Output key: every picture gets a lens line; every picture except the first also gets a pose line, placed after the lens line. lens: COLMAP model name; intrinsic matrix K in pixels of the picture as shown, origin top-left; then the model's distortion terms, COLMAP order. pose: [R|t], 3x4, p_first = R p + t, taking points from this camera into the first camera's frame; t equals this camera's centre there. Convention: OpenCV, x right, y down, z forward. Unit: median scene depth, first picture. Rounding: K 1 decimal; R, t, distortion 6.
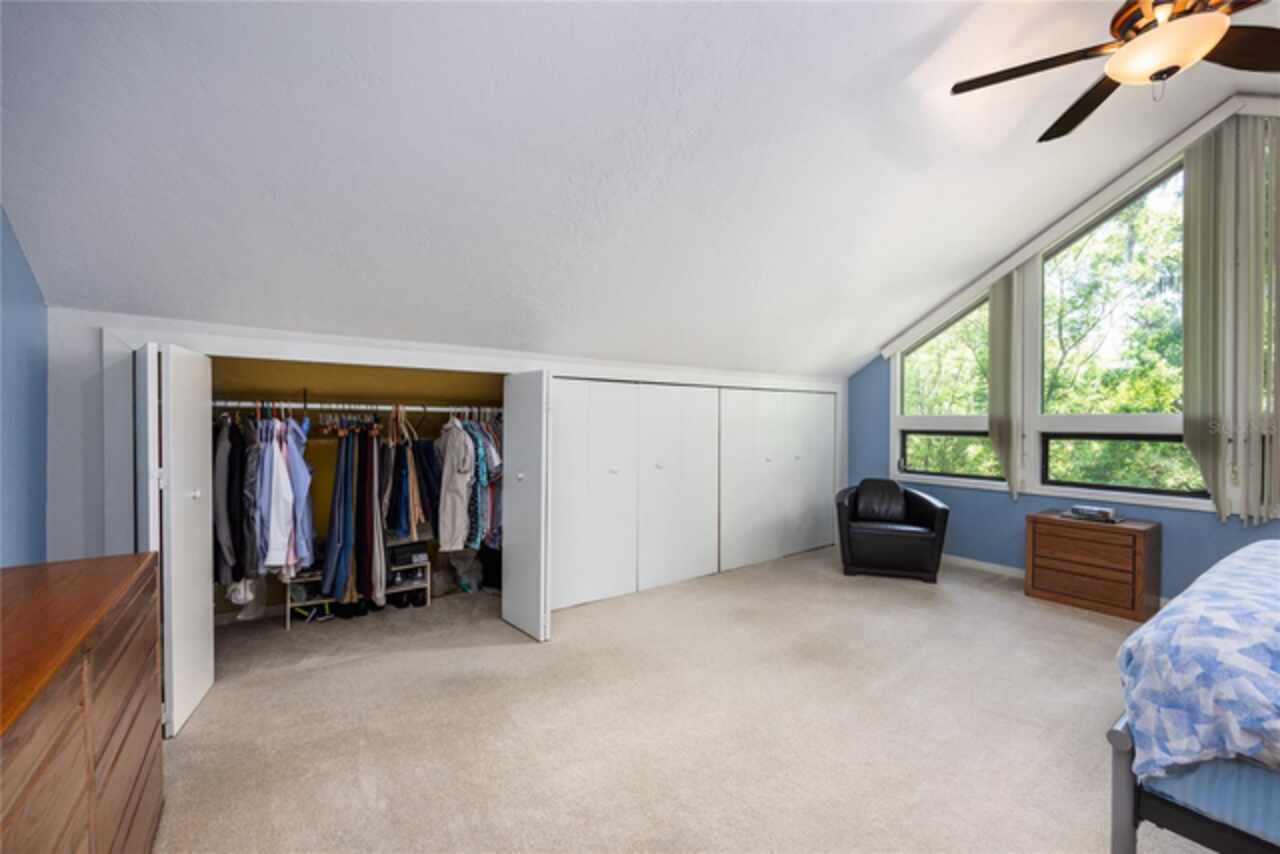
lens RADIAL K [[515.1, 0, 644.5], [0, 515.1, 431.5], [0, 0, 1]] dist [0.000080, -0.000117]
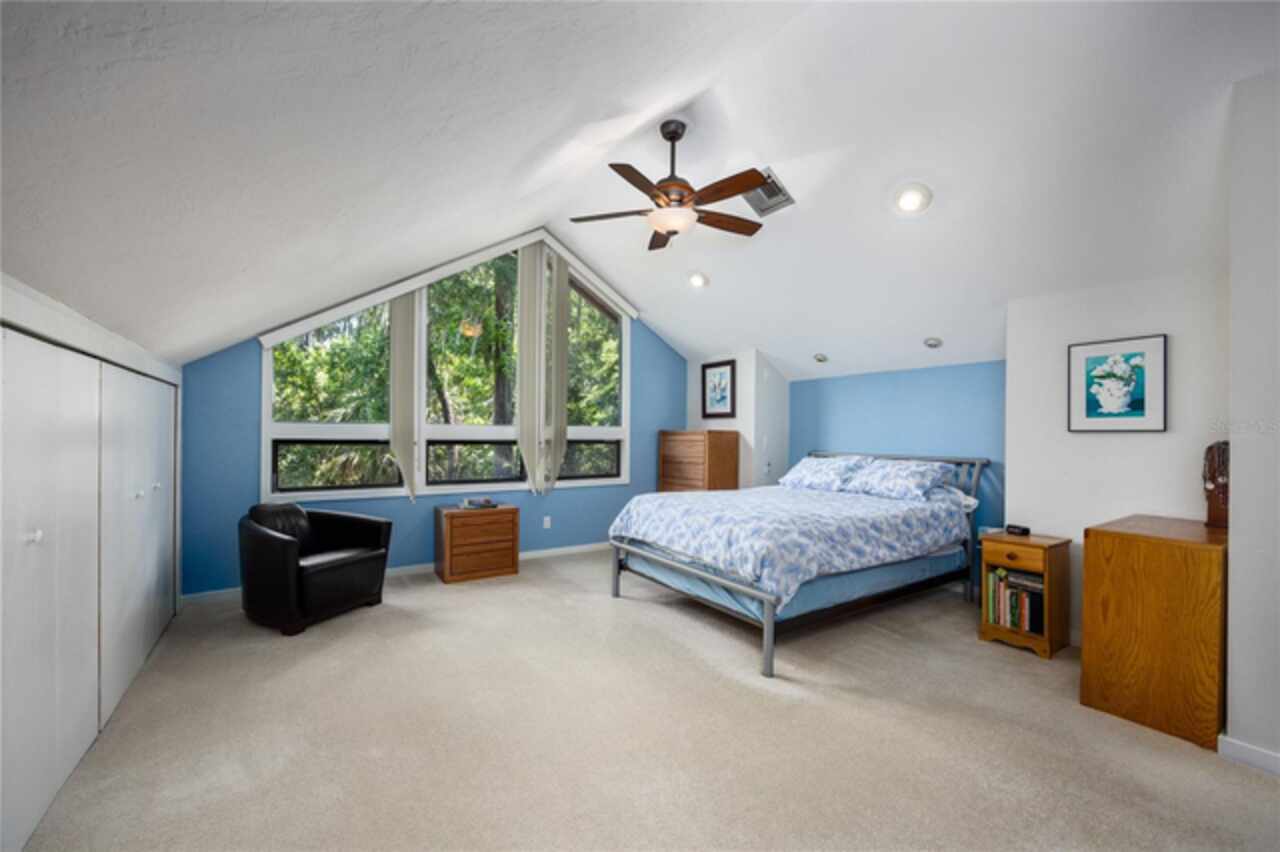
lens RADIAL K [[515.1, 0, 644.5], [0, 515.1, 430.5], [0, 0, 1]] dist [0.000080, -0.000117]
pose [[0.048234, -0.001025, 0.998836, -0.367030], [0.008928, 0.999960, 0.000595, -0.015643], [-0.998796, 0.008889, 0.048241, 0.501742]]
